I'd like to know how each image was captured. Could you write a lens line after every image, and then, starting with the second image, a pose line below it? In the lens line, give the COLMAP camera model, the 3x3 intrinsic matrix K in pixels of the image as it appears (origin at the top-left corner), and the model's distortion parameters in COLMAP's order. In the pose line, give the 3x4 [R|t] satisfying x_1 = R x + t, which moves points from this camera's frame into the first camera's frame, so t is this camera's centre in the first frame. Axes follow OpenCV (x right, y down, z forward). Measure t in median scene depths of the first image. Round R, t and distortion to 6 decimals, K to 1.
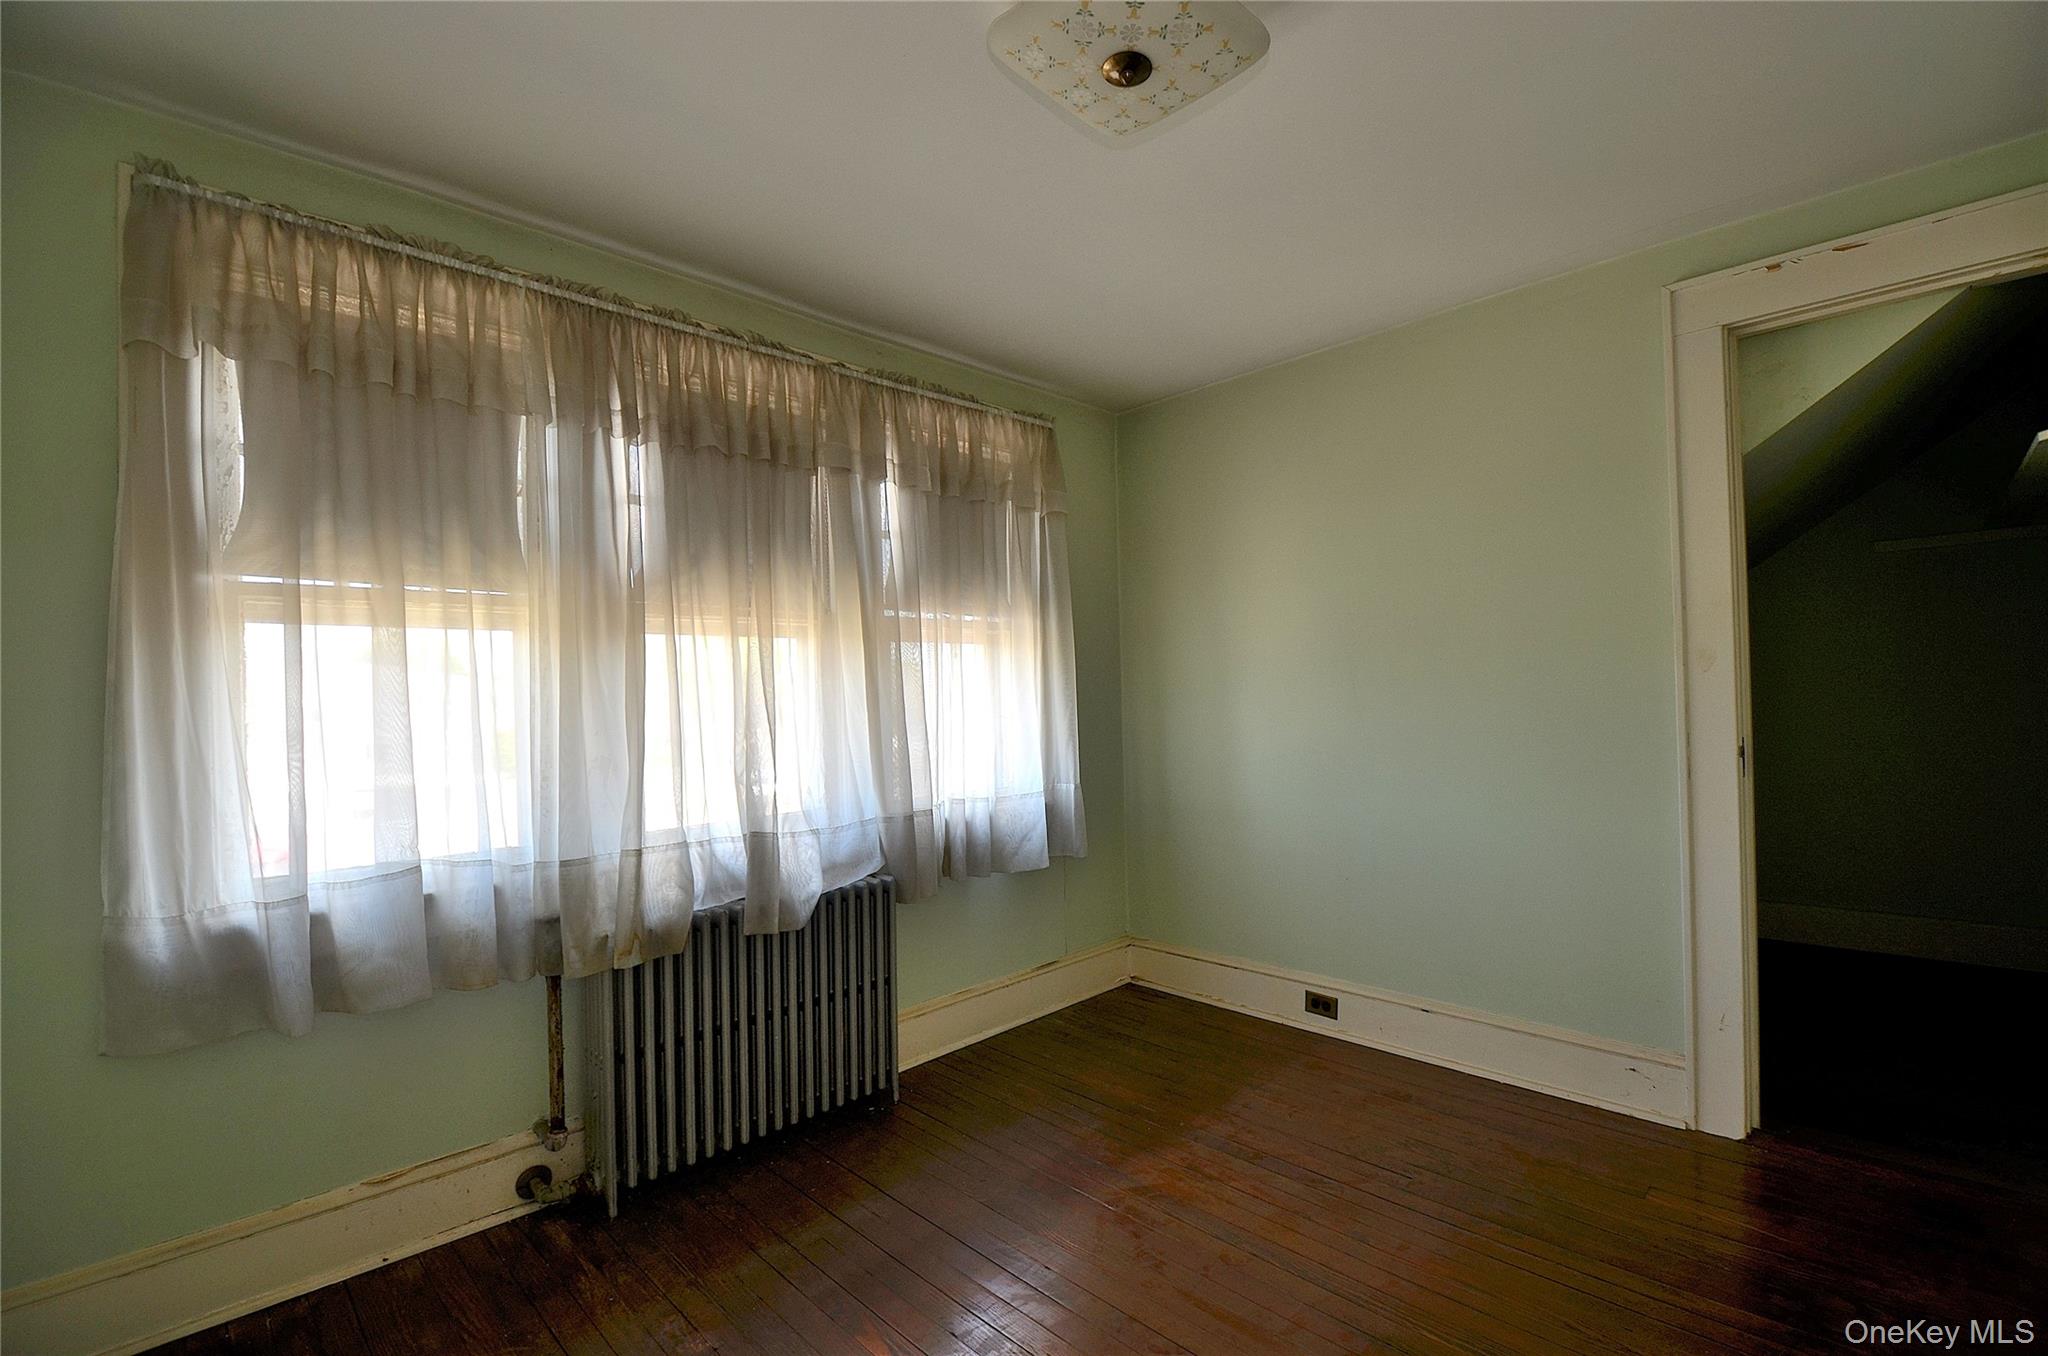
lens RADIAL K [[895.2, 0, 1054.9], [0, 895.2, 690.5], [0, 0, 1]] dist [0.014484, -0.018682]
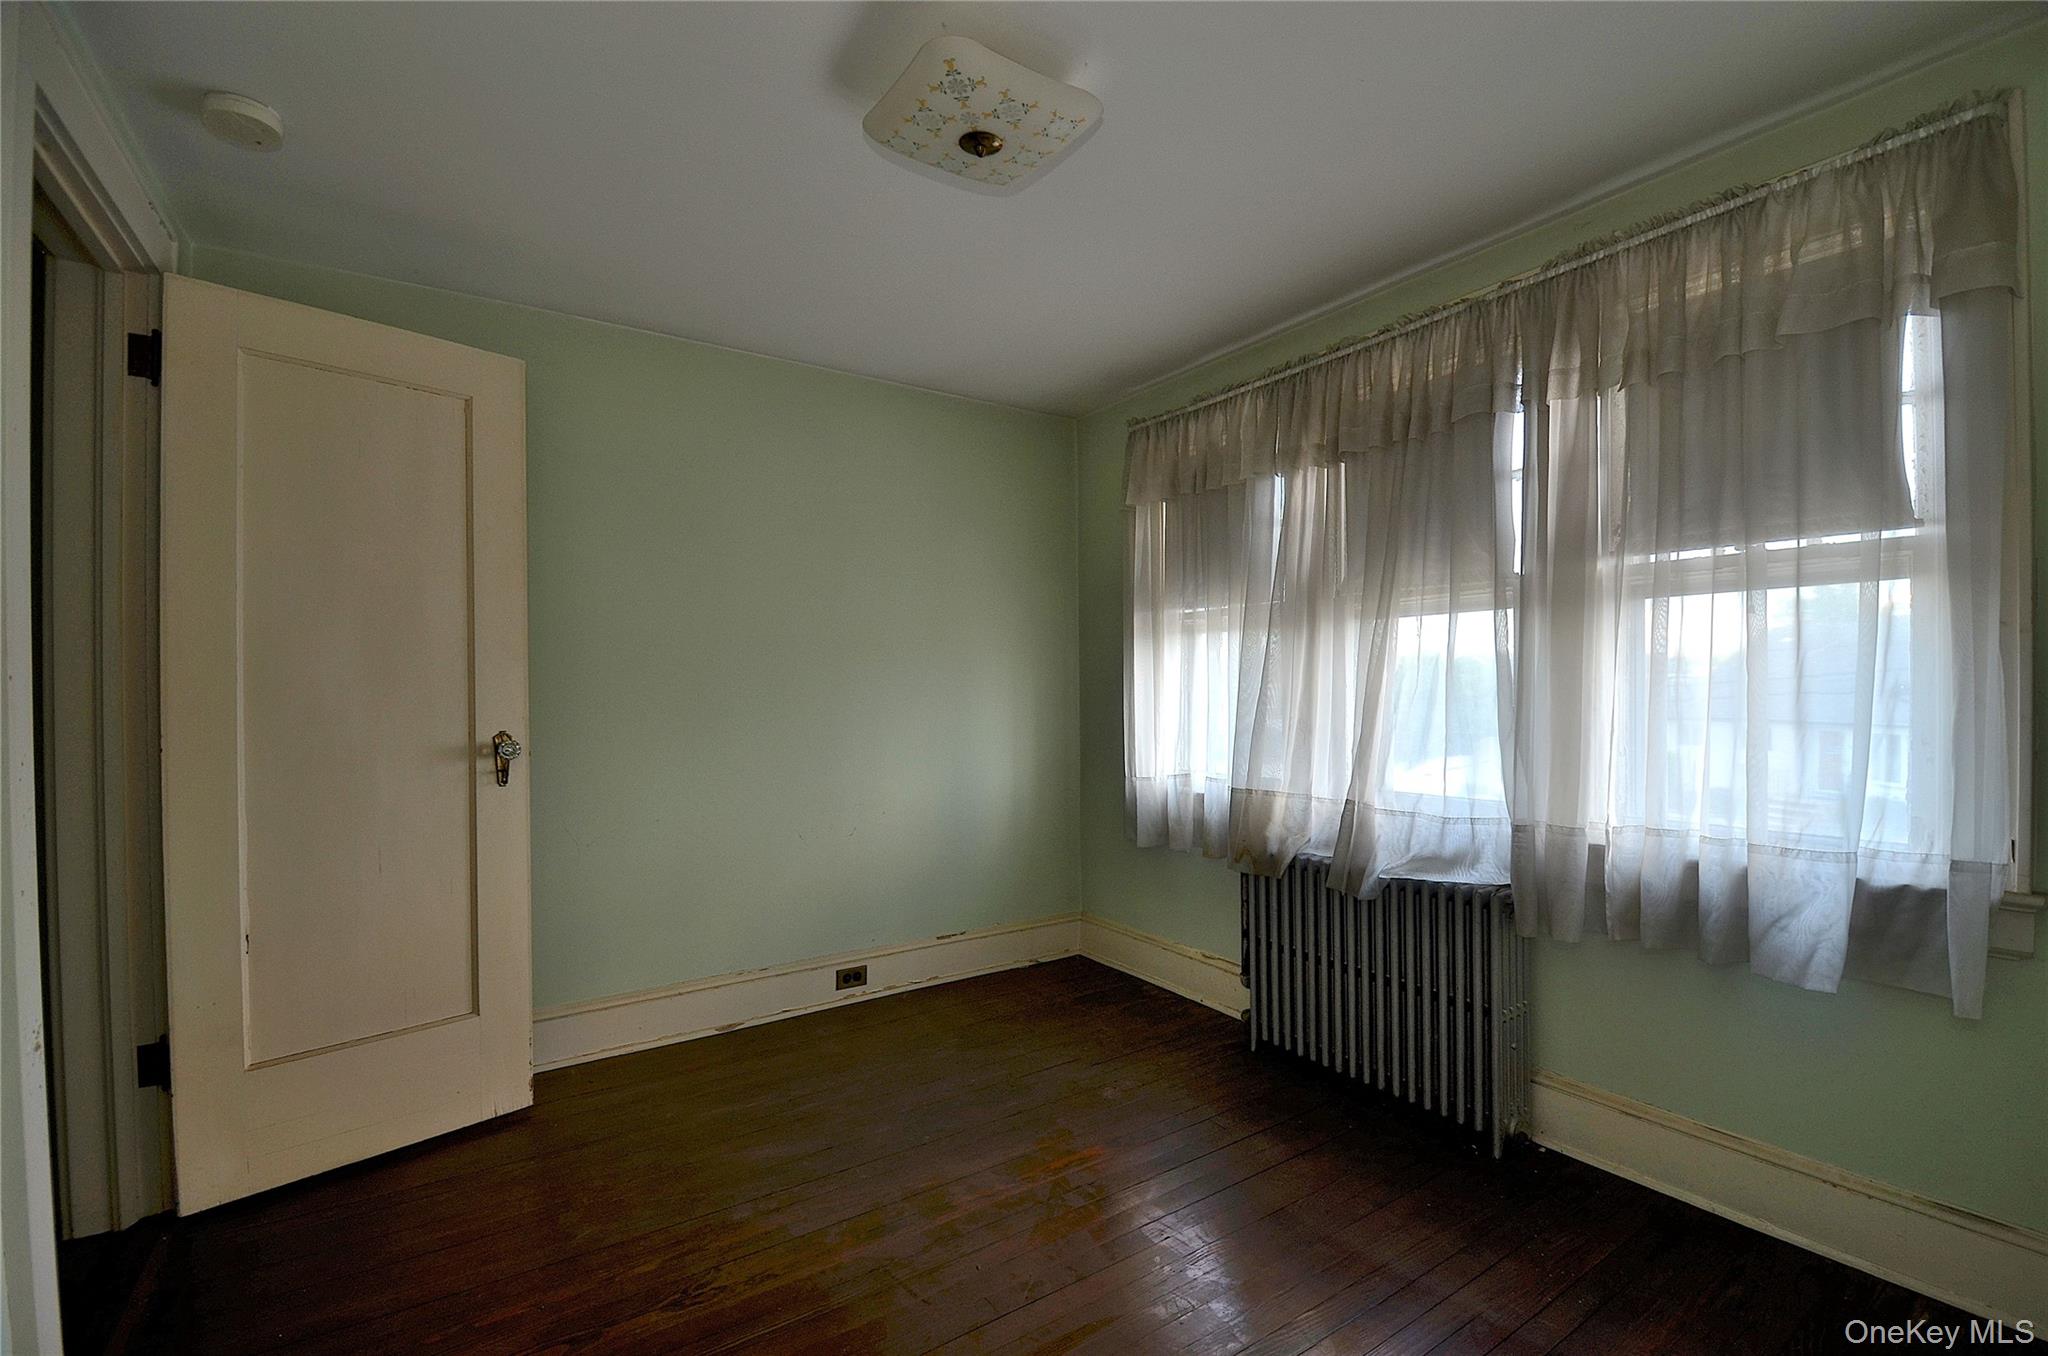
lens RADIAL K [[895.2, 0, 1054.9], [0, 895.2, 690.5], [0, 0, 1]] dist [0.014484, -0.018682]
pose [[-0.185799, 0.031751, -0.982075, 0.762915], [0.020050, 0.999392, 0.028518, -0.013061], [0.982383, -0.014392, -0.186323, 0.814054]]
